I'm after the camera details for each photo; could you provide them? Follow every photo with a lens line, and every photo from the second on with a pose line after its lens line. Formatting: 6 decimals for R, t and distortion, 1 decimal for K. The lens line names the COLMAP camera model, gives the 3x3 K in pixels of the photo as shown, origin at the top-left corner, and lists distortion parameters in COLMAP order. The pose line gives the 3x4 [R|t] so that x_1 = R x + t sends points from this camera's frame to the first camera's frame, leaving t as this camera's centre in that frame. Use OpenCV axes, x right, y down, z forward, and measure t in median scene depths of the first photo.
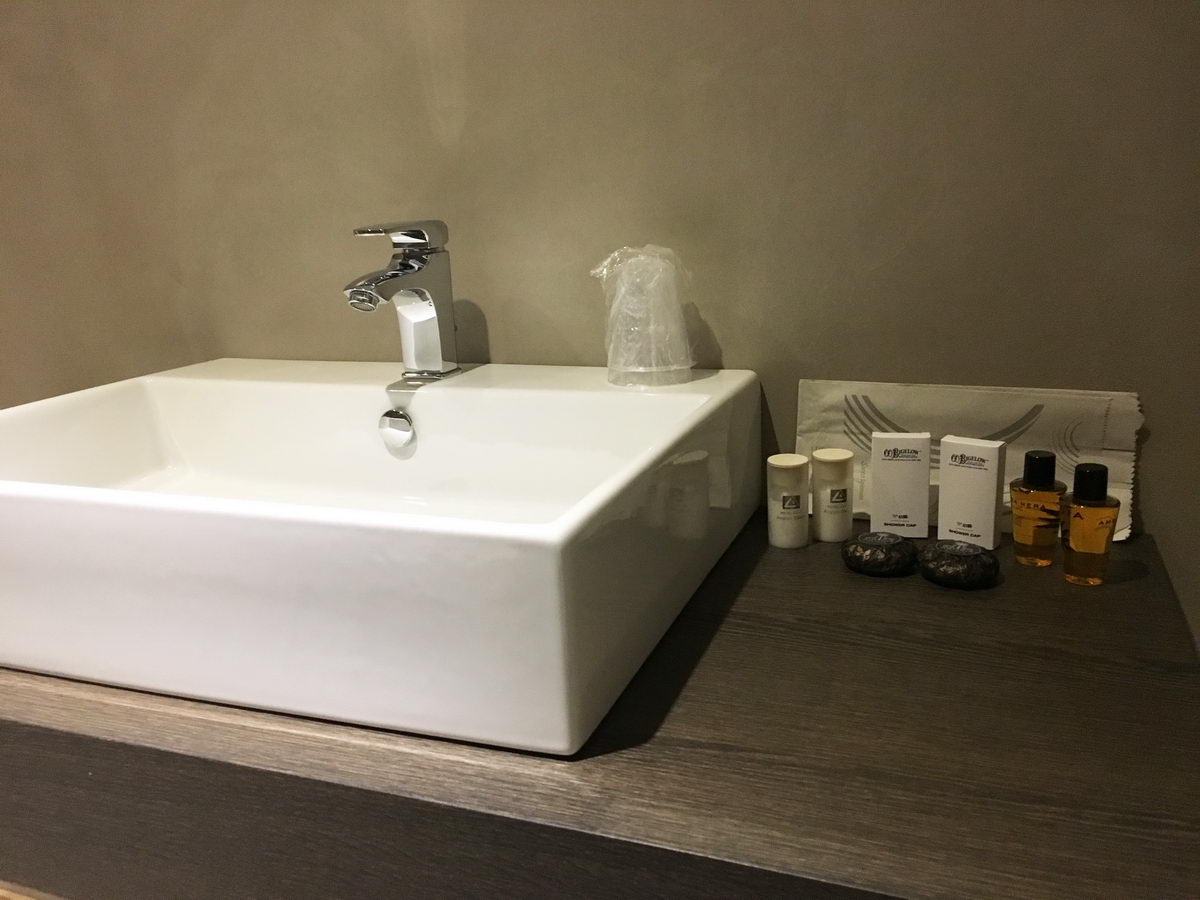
lens RADIAL K [[1021.2, 0, 603.1], [0, 1021.2, 443.9], [0, 0, 1]] dist [0.089858, -0.115513]
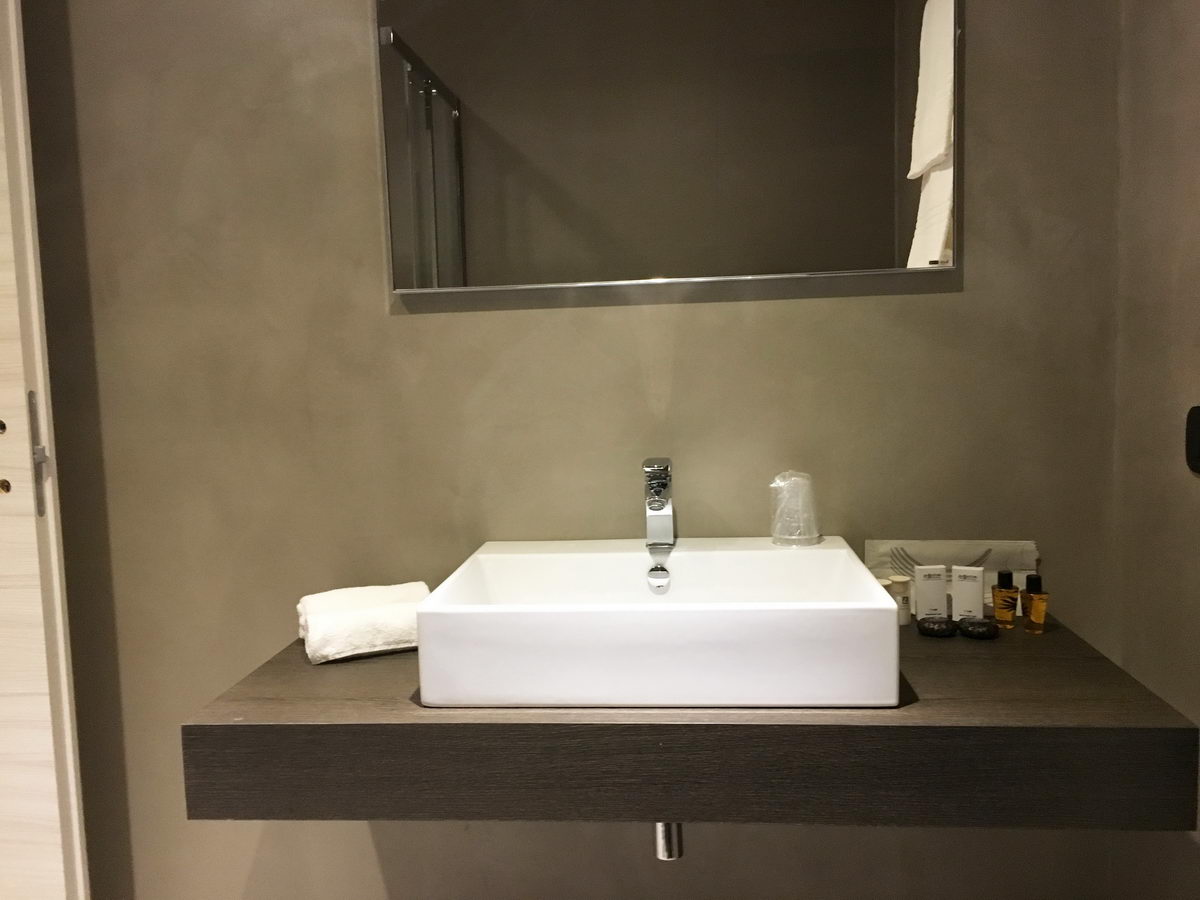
lens RADIAL K [[1021.2, 0, 598.1], [0, 1021.2, 453.9], [0, 0, 1]] dist [0.089858, -0.115513]
pose [[0.962249, -0.014976, 0.271757, -0.846505], [0.057485, 0.987143, -0.149145, 0.035074], [-0.266029, 0.159137, 0.950739, -0.720575]]
